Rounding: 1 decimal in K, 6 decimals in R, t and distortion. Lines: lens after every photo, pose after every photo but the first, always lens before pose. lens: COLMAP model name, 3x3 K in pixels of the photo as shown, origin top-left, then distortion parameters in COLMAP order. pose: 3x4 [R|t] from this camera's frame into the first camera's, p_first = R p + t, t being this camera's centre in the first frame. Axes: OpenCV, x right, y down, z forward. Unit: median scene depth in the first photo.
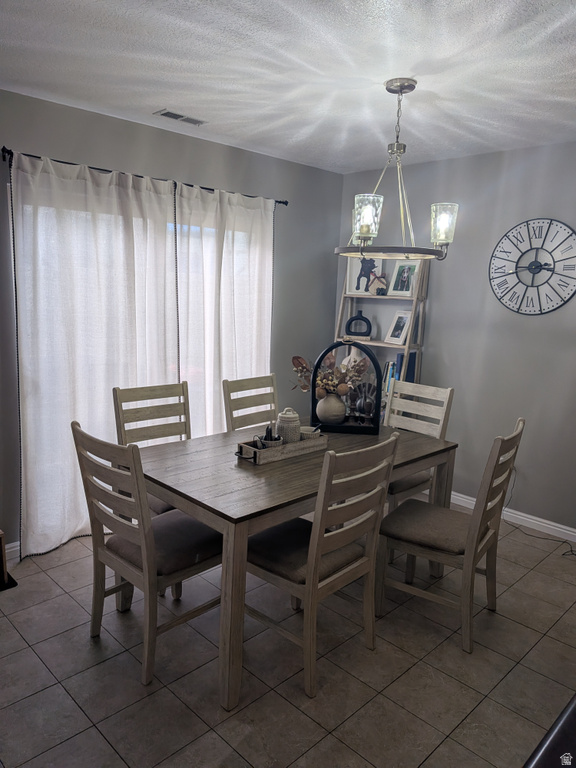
lens RADIAL K [[550.8, 0, 289.0], [0, 550.8, 385.2], [0, 0, 1]] dist [0.003828, -0.001134]
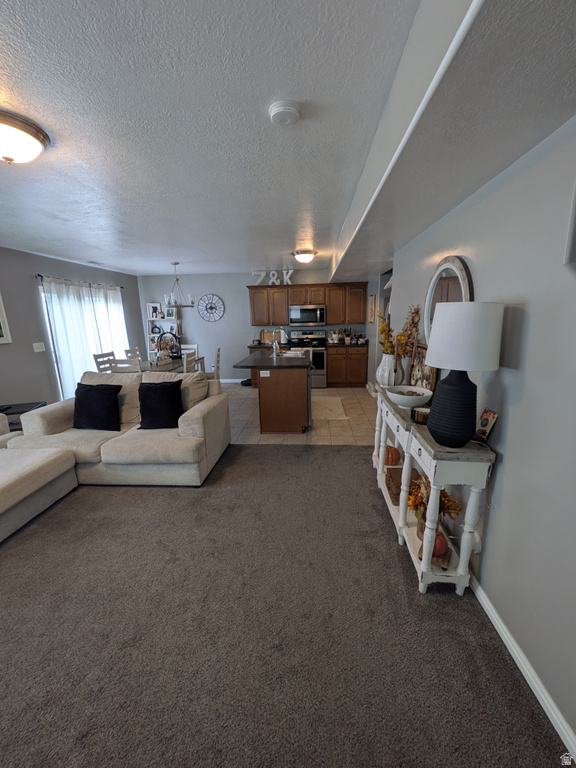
lens RADIAL K [[305.7, 0, 291.3], [0, 305.7, 383.5], [0, 0, 1]] dist [-0.000574, 0.000053]
pose [[0.744126, -0.195894, 0.638672, -0.513532], [0.162873, 0.980390, 0.110941, 0.126601], [-0.647880, 0.021469, 0.761440, -0.811373]]
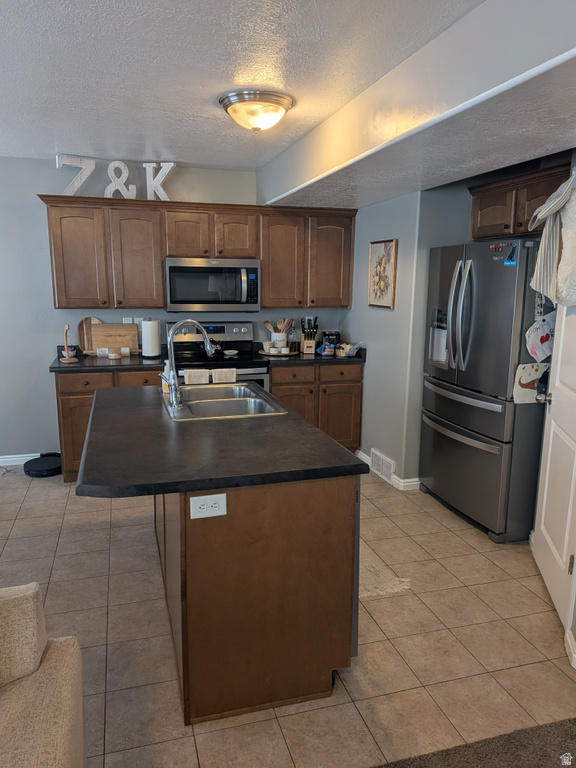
lens RADIAL K [[550.8, 0, 279.5], [0, 550.8, 388.5], [0, 0, 1]] dist [0.003828, -0.001134]
pose [[0.469510, -0.198695, 0.860280, -0.272043], [0.156186, 0.977674, 0.140568, 0.028323], [-0.869003, 0.068366, 0.490061, -0.241652]]
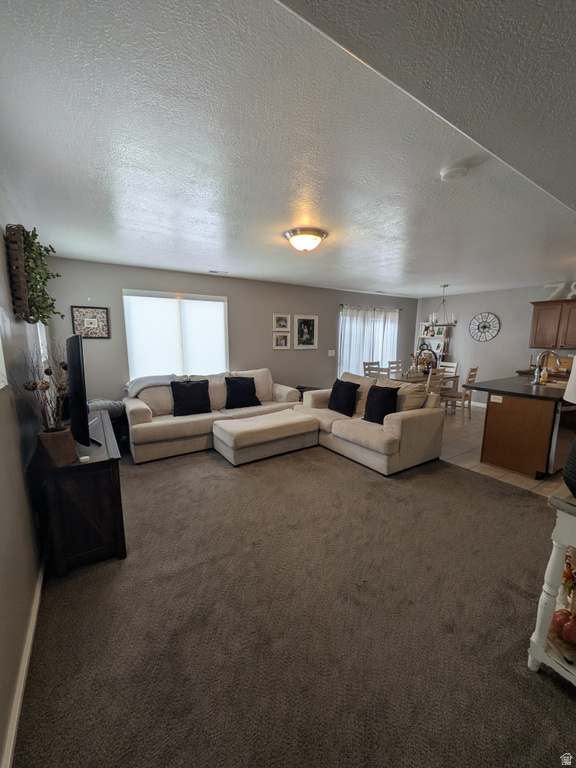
lens RADIAL K [[305.7, 0, 287.7], [0, 305.7, 385.1], [0, 0, 1]] dist [-0.000574, 0.000053]
pose [[0.980564, 0.002614, -0.196184, -0.354535], [-0.005718, 0.999867, -0.015258, 0.171961], [0.196118, 0.016083, 0.980448, -1.035007]]
